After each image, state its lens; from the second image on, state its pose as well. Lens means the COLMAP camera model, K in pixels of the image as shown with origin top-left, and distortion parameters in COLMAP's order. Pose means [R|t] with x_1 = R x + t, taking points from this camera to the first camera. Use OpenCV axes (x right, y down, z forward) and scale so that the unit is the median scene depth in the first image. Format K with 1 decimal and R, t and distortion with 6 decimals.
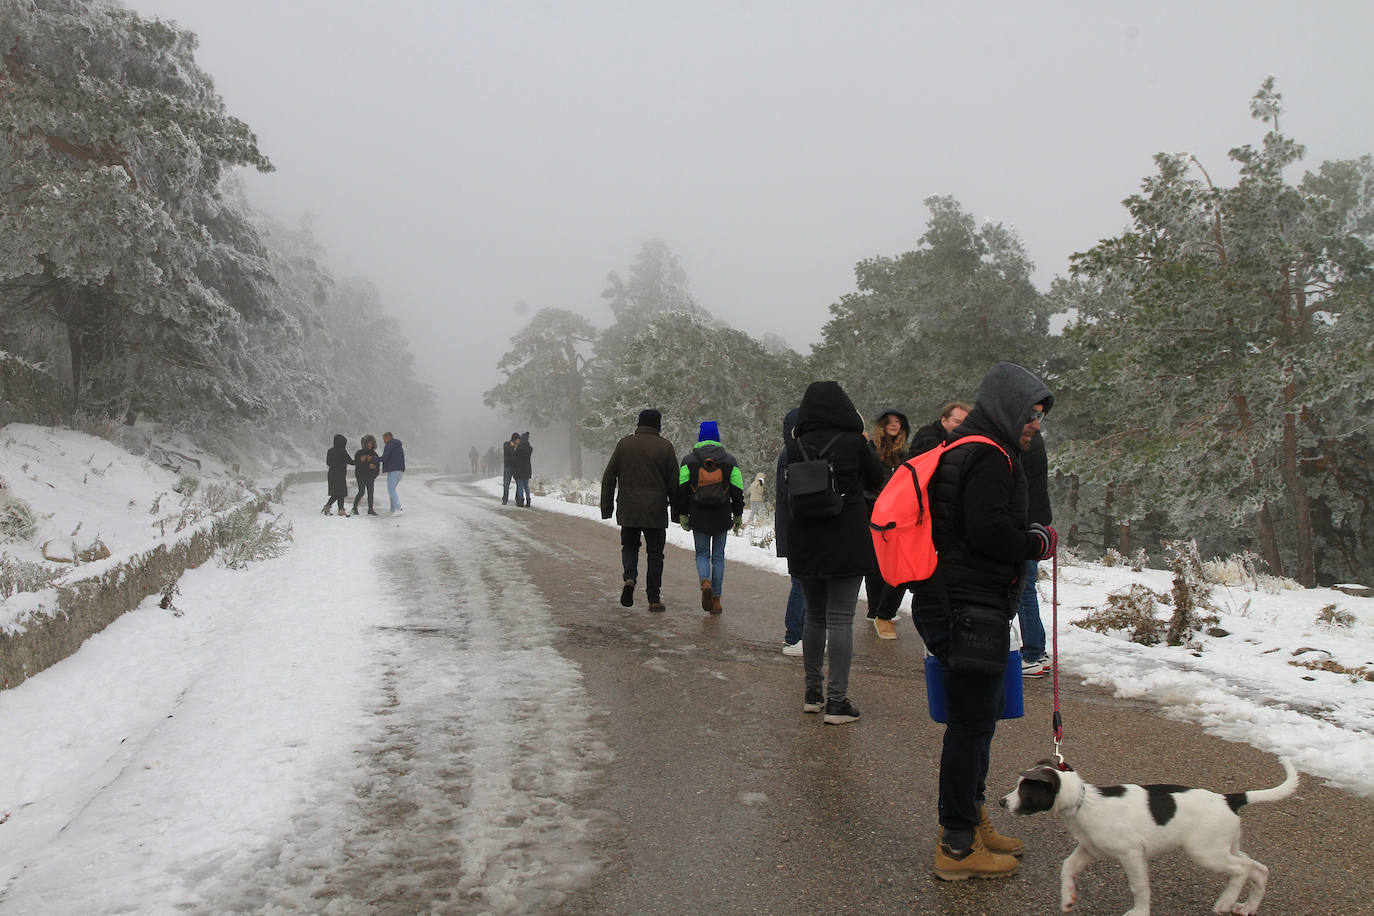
lens RADIAL K [[1554.4, 0, 687.0], [0, 1554.4, 458.0], [0, 0, 1]] dist [0.074768, -0.002483]
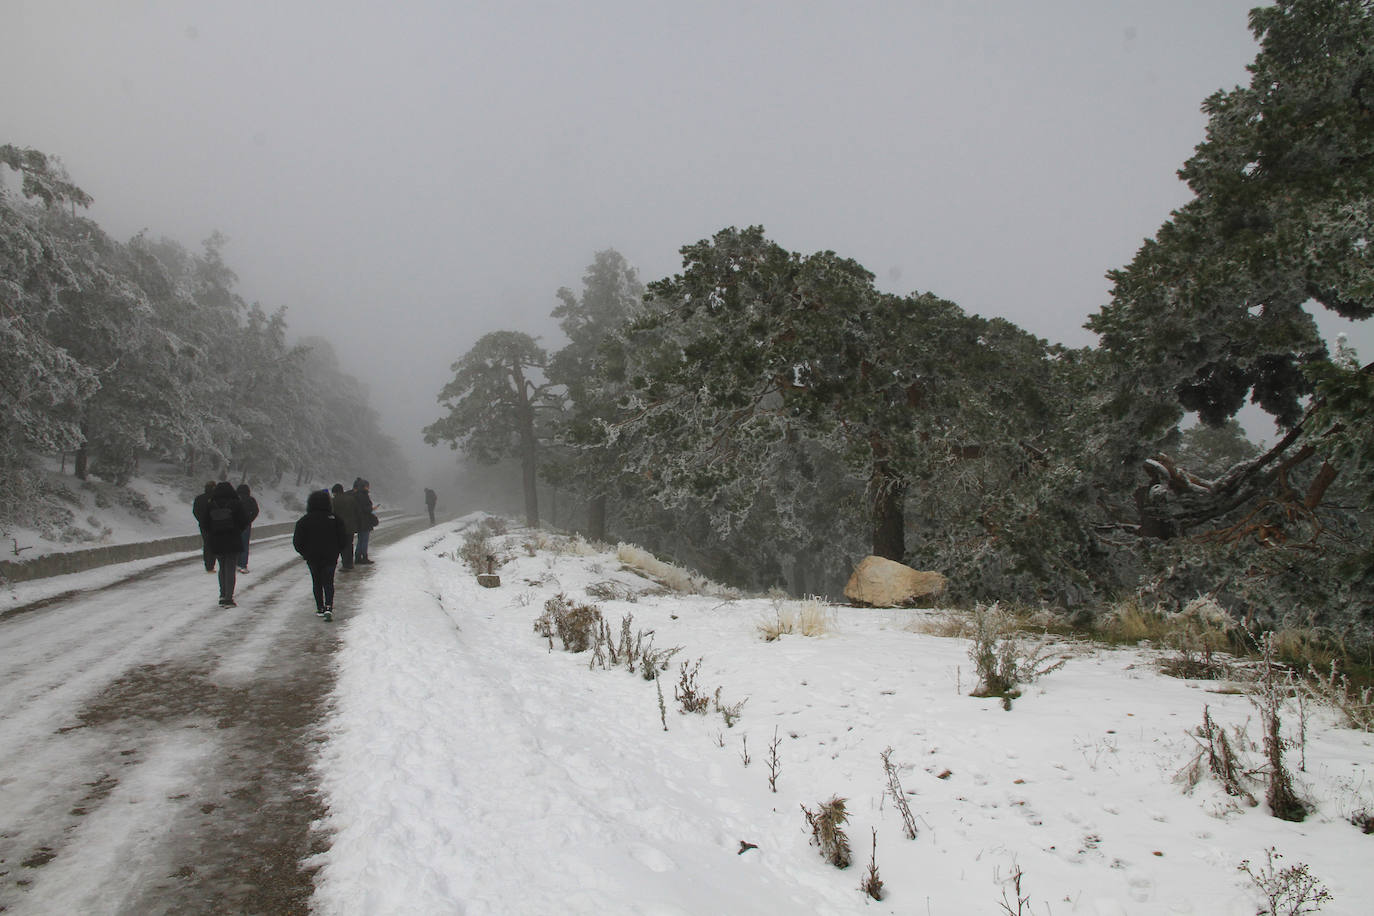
lens RADIAL K [[963.7, 0, 683.4], [0, 963.7, 471.8], [0, 0, 1]] dist [-0.116531, 0.090244]
pose [[0.993614, -0.047067, 0.102547, -0.040546], [0.048593, 0.998741, -0.012433, -0.003405], [-0.101833, 0.017336, 0.994650, 0.446416]]
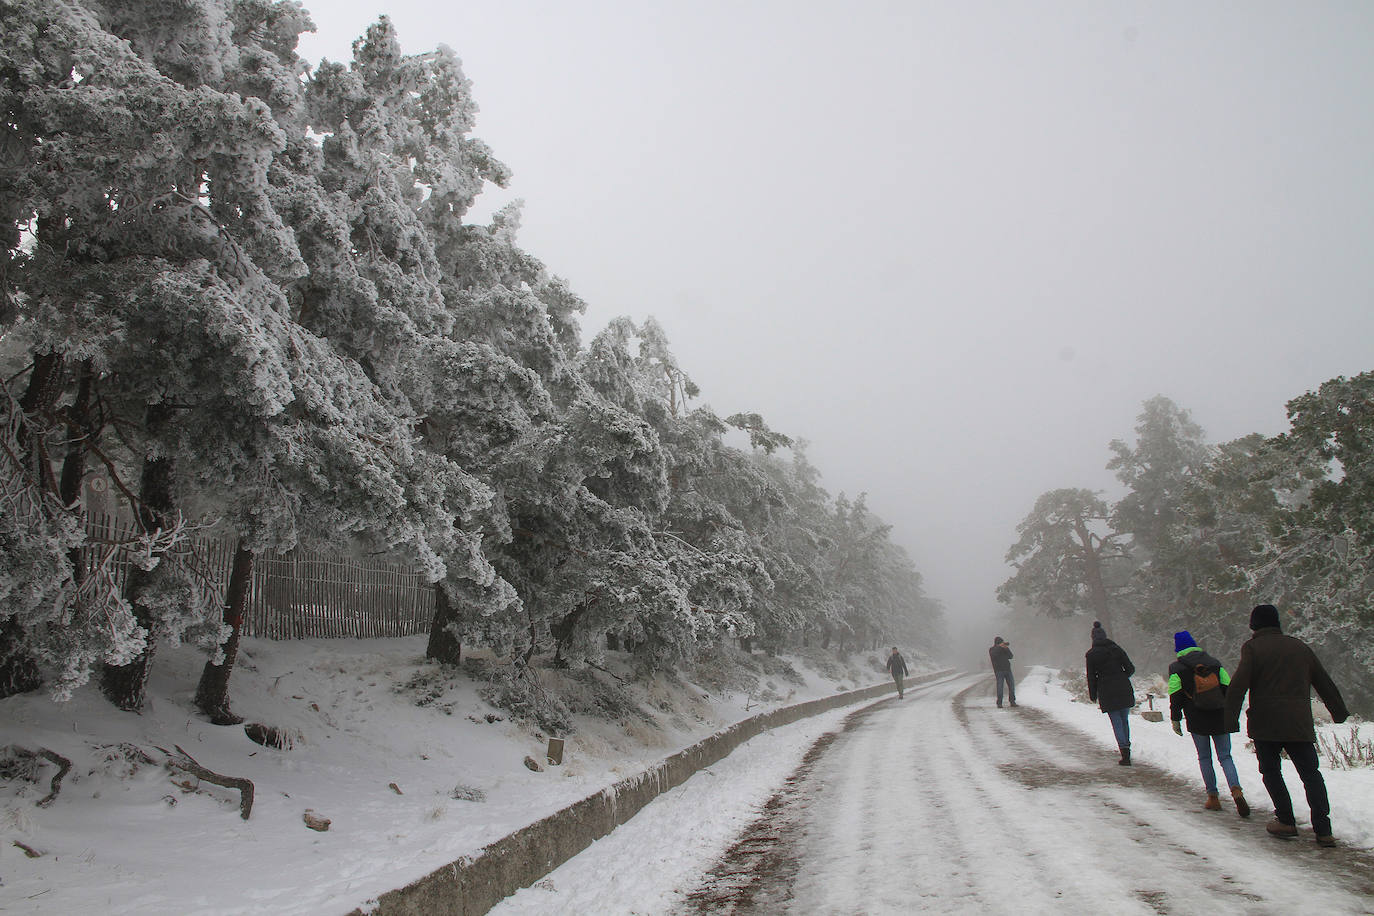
lens RADIAL K [[963.7, 0, 683.4], [0, 963.7, 471.8], [0, 0, 1]] dist [-0.116531, 0.090244]
pose [[0.905895, -0.175239, -0.385547, -0.067429], [0.096415, 0.971806, -0.215166, -0.004695], [0.412382, 0.157745, 0.897250, 0.391155]]
